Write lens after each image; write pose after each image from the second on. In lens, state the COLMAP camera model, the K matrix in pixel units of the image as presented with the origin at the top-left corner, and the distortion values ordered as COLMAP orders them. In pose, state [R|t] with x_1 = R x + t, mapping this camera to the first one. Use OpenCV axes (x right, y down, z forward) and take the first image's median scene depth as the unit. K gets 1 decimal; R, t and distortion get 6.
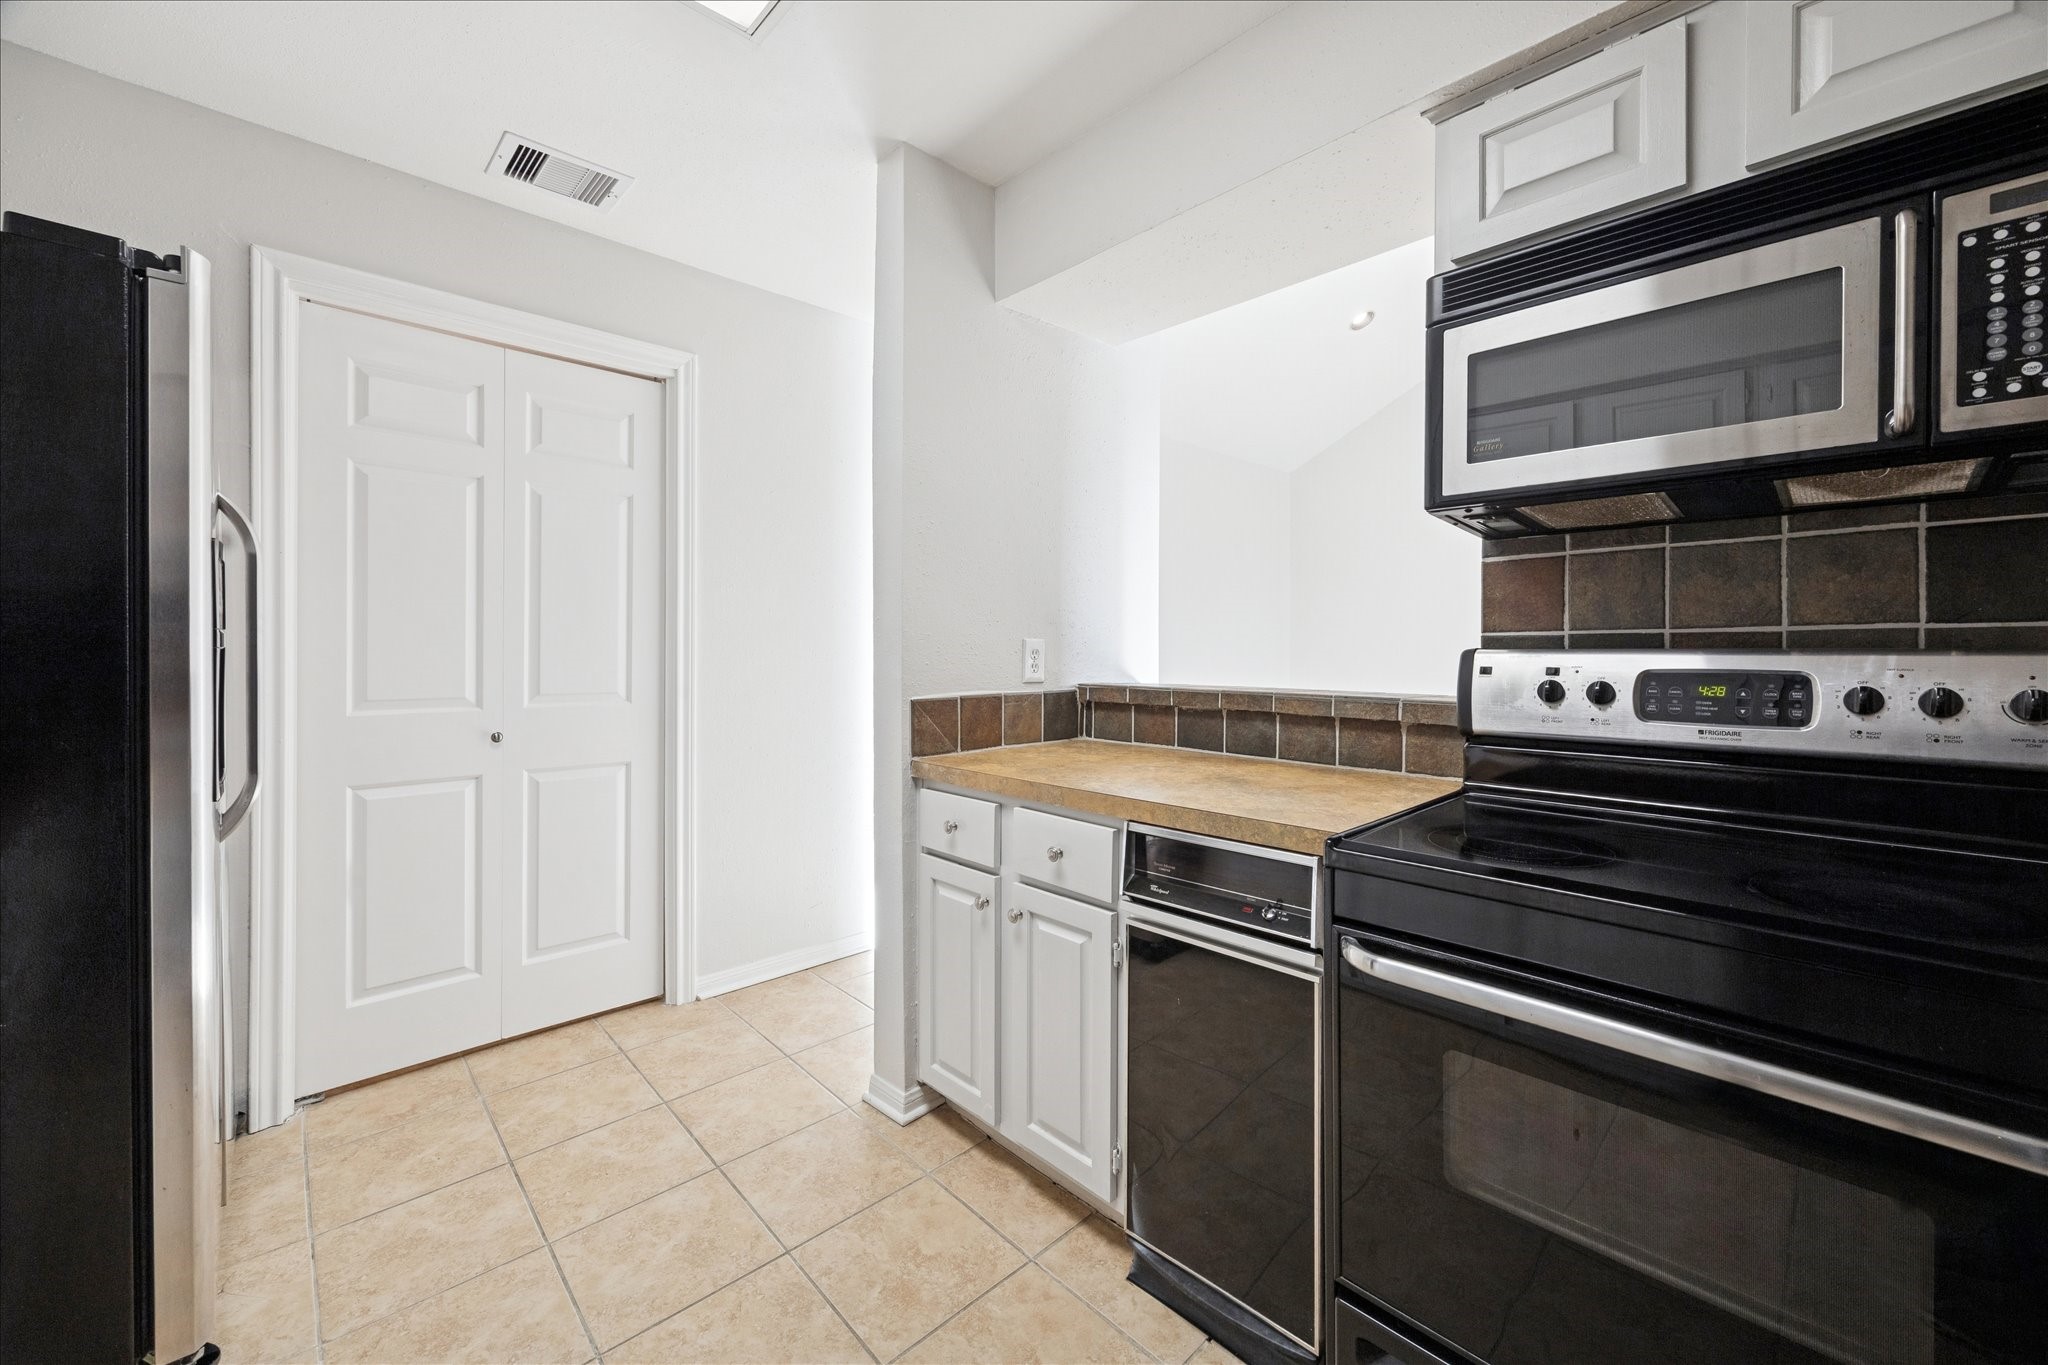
lens RADIAL K [[794.0, 0, 1023.1], [0, 794.0, 651.5], [0, 0, 1]] dist [-0.000767, 0.000365]
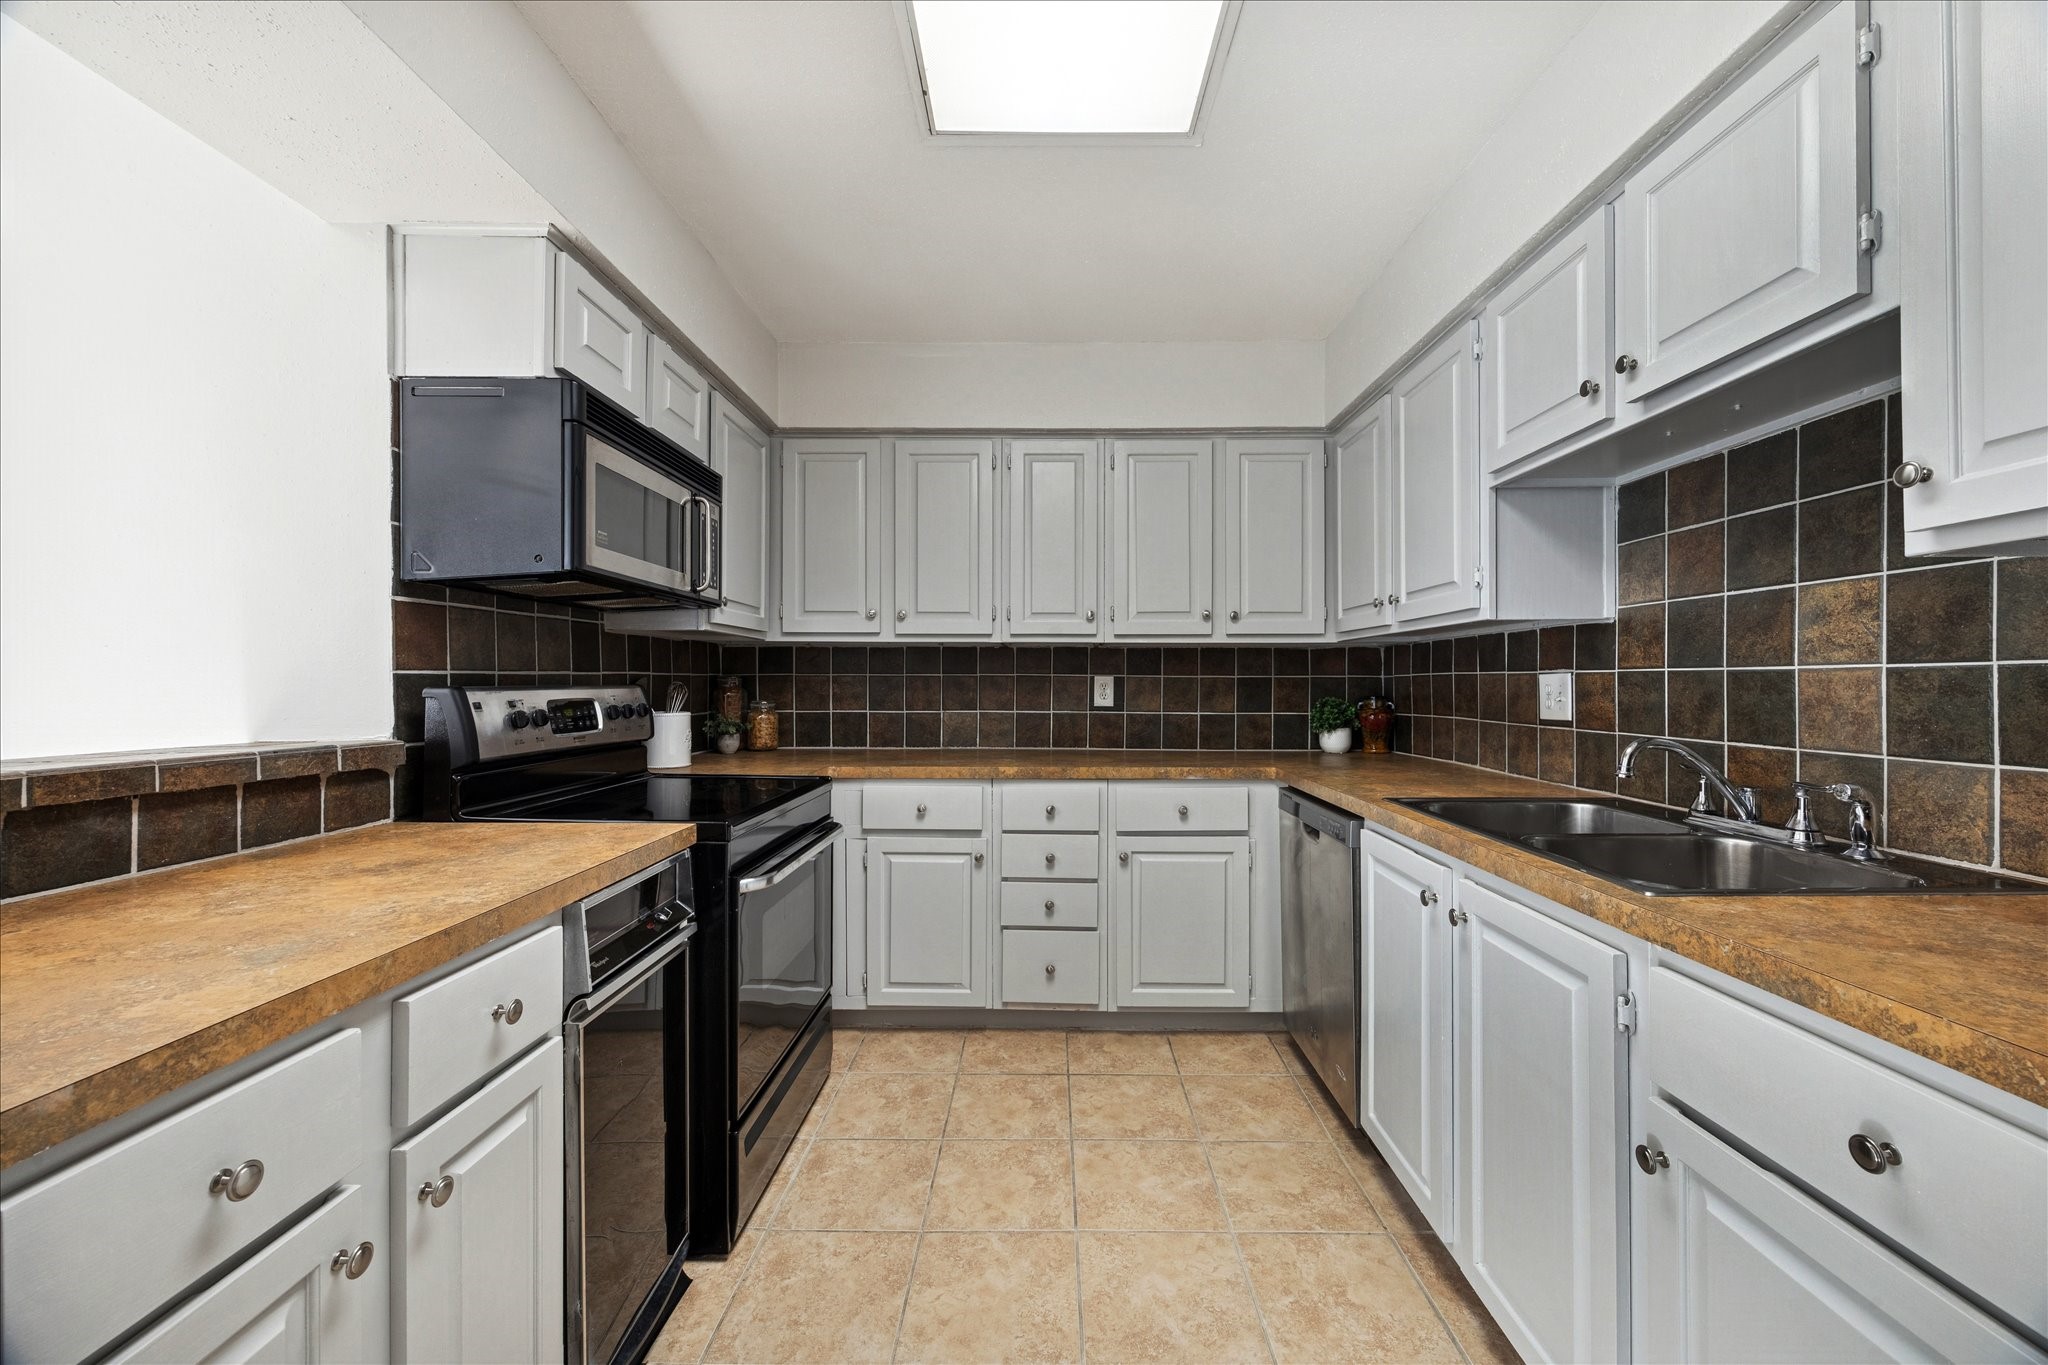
lens RADIAL K [[794.0, 0, 1028.1], [0, 794.0, 680.9], [0, 0, 1]] dist [-0.000767, 0.000365]
pose [[-0.707636, 0.000861, 0.706577, -0.711816], [0.001266, 0.999999, 0.000049, -0.009756], [-0.706576, 0.000929, -0.707637, 1.175769]]
